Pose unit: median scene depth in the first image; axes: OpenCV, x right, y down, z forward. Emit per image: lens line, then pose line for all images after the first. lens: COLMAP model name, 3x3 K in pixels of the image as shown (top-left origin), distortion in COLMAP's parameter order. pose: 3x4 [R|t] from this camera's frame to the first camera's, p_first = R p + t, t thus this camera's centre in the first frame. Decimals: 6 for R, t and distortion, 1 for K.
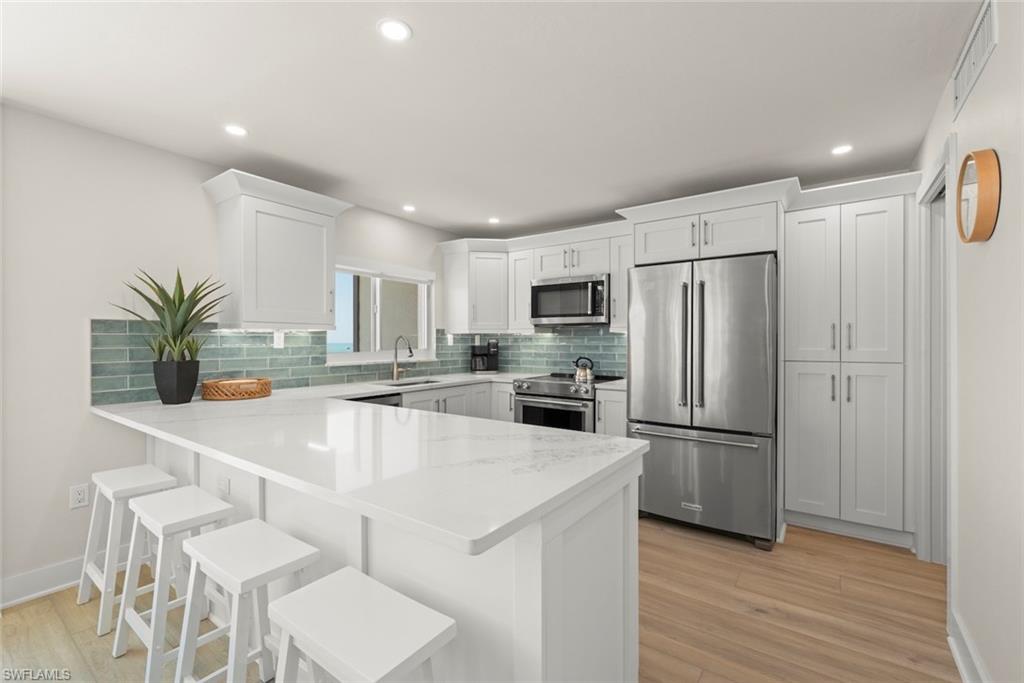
lens RADIAL K [[439.0, 0, 513.1], [0, 439.0, 343.6], [0, 0, 1]] dist [0.000087, 0.000191]
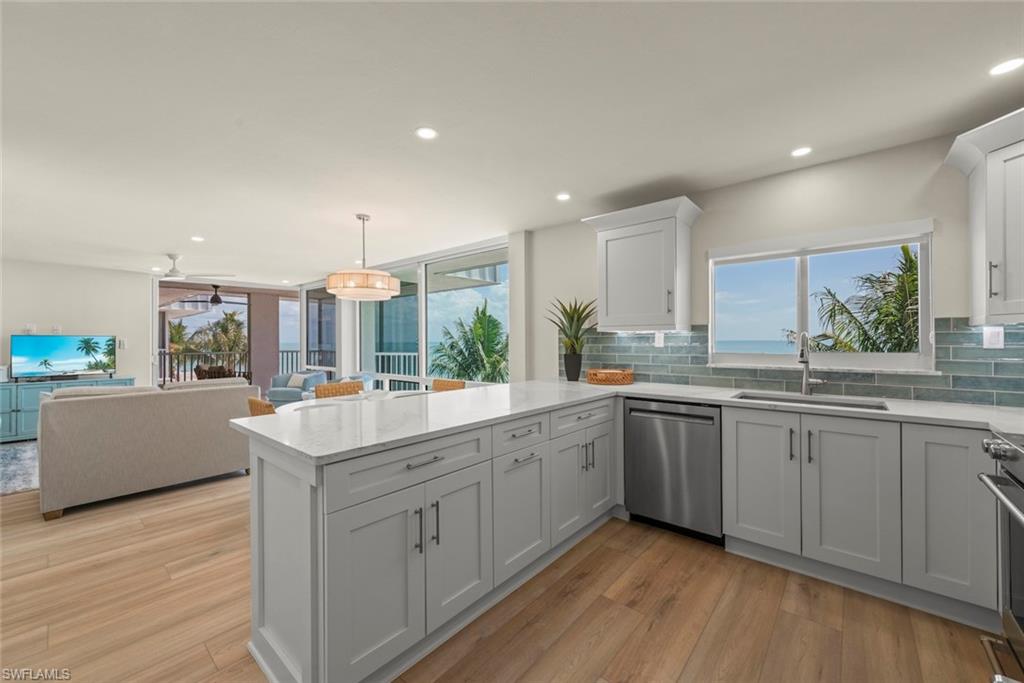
lens RADIAL K [[396.9, 0, 512.5], [0, 396.9, 338.8], [0, 0, 1]] dist [-0.000154, 0.000401]
pose [[-0.089518, -0.002802, -0.995981, 0.467968], [0.001230, 0.999995, -0.002924, -0.007565], [0.995984, -0.001486, -0.089514, 0.635907]]
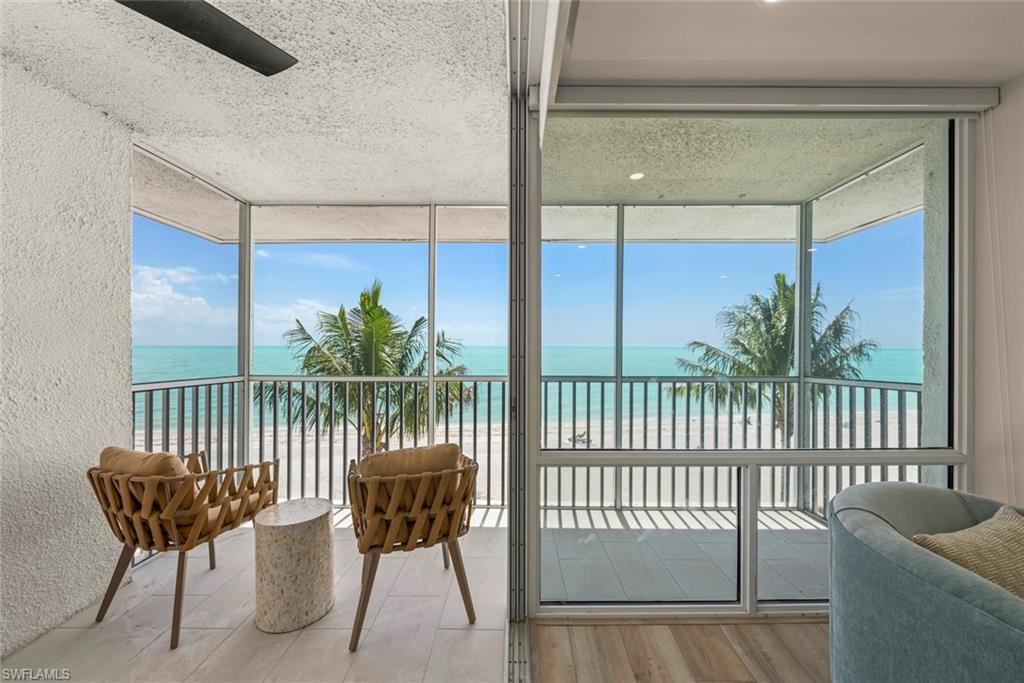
lens RADIAL K [[391.3, 0, 512.0], [0, 391.3, 341.5], [0, 0, 1]] dist [-0.001030, -0.000396]
pose [[0.577581, -0.005147, -0.816317, -1.367371], [-0.006630, 0.999918, -0.010996, 0.000586], [0.816306, 0.011763, 0.577499, -1.135893]]
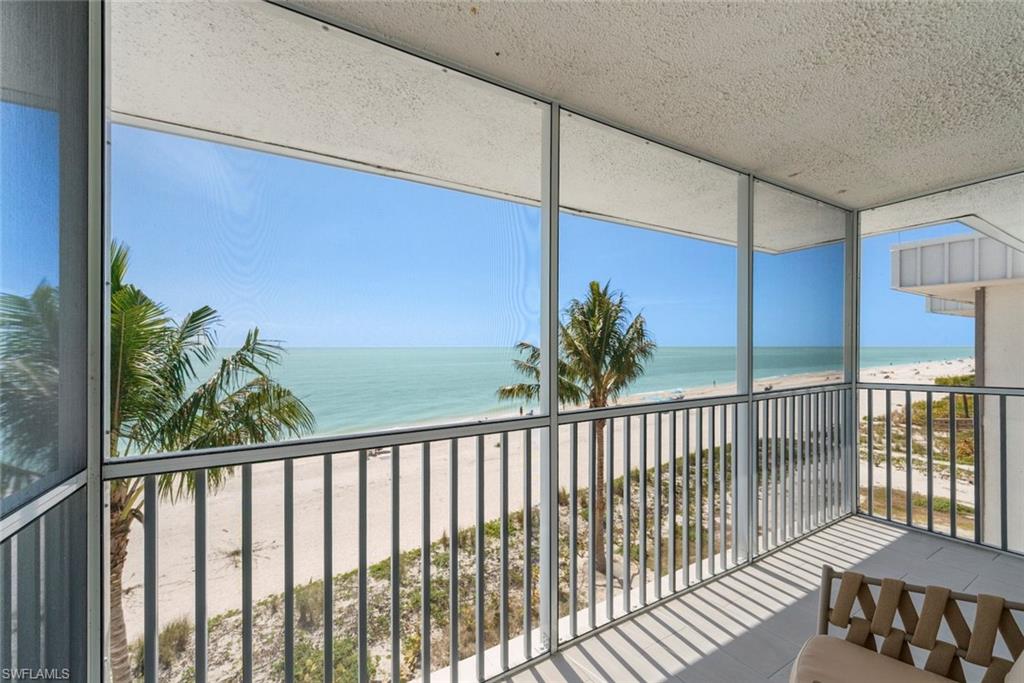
lens RADIAL K [[410.7, 0, 512.0], [0, 410.7, 341.5], [0, 0, 1]] dist [0.000413, -0.000008]
pose [[0.914386, -0.005159, -0.404811, -2.042490], [-0.000228, 0.999912, -0.013258, -0.014923], [0.404844, 0.012215, 0.914304, -1.266305]]
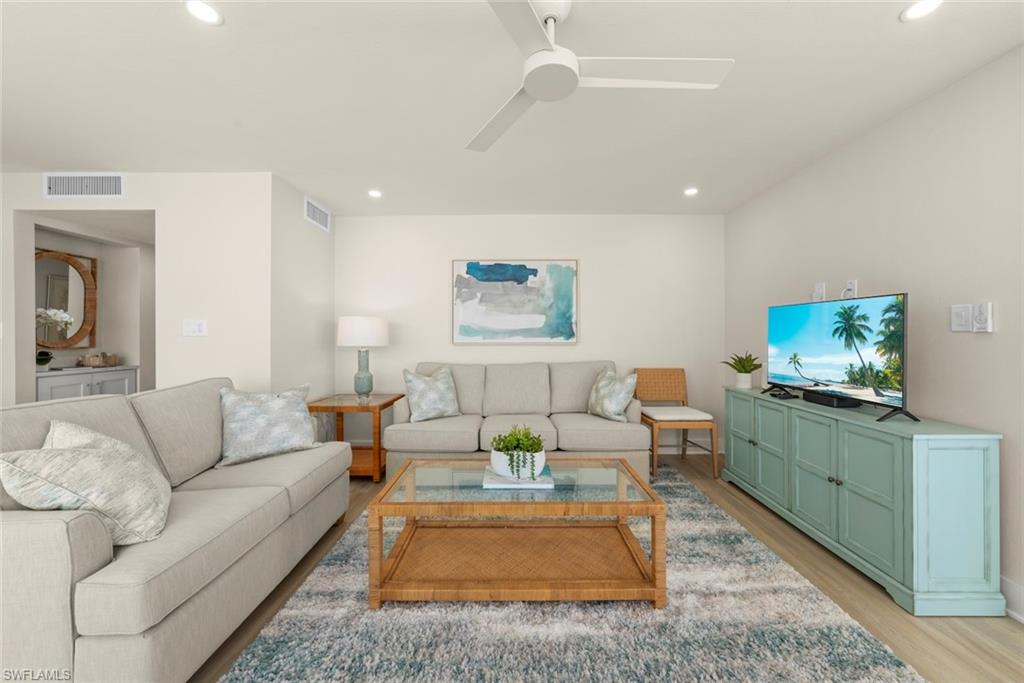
lens RADIAL K [[379.9, 0, 512.3], [0, 379.9, 336.1], [0, 0, 1]] dist [-0.001235, 0.000081]
pose [[-0.585092, 0.003837, 0.810958, -1.165255], [0.007516, 0.999972, 0.000691, 0.028985], [-0.810932, 0.006500, -0.585104, -0.457672]]
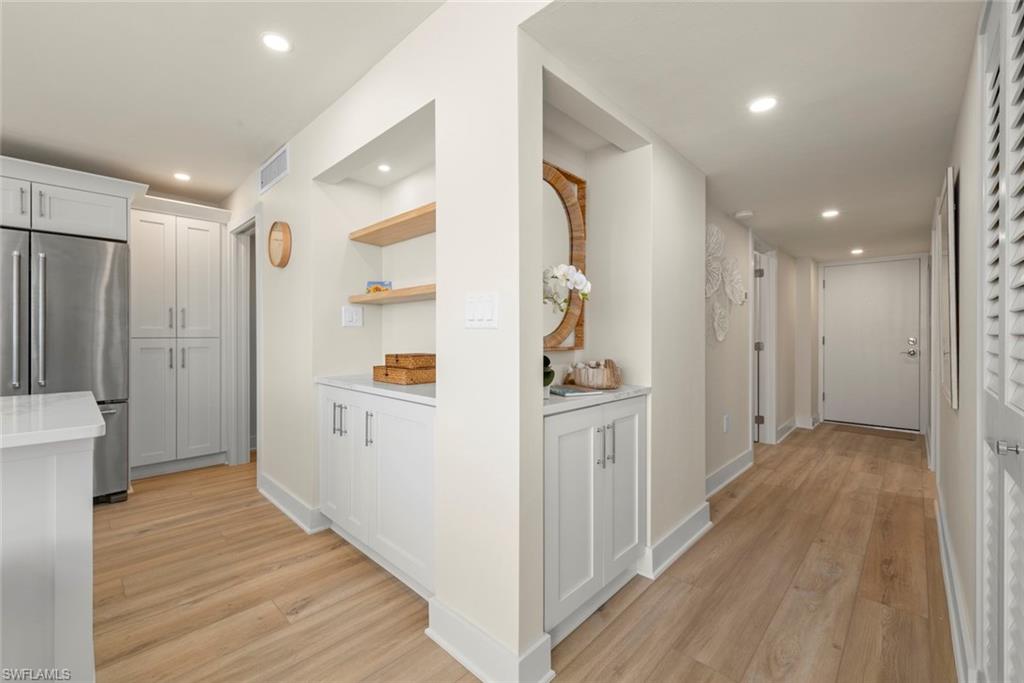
lens RADIAL K [[425.6, 0, 508.8], [0, 425.6, 338.8], [0, 0, 1]] dist [-0.003028, -0.000108]
pose [[0.143699, -0.003110, 0.989617, -0.282303], [0.004012, 0.999989, 0.002559, 0.036497], [-0.989613, 0.003603, 0.143709, -0.119459]]
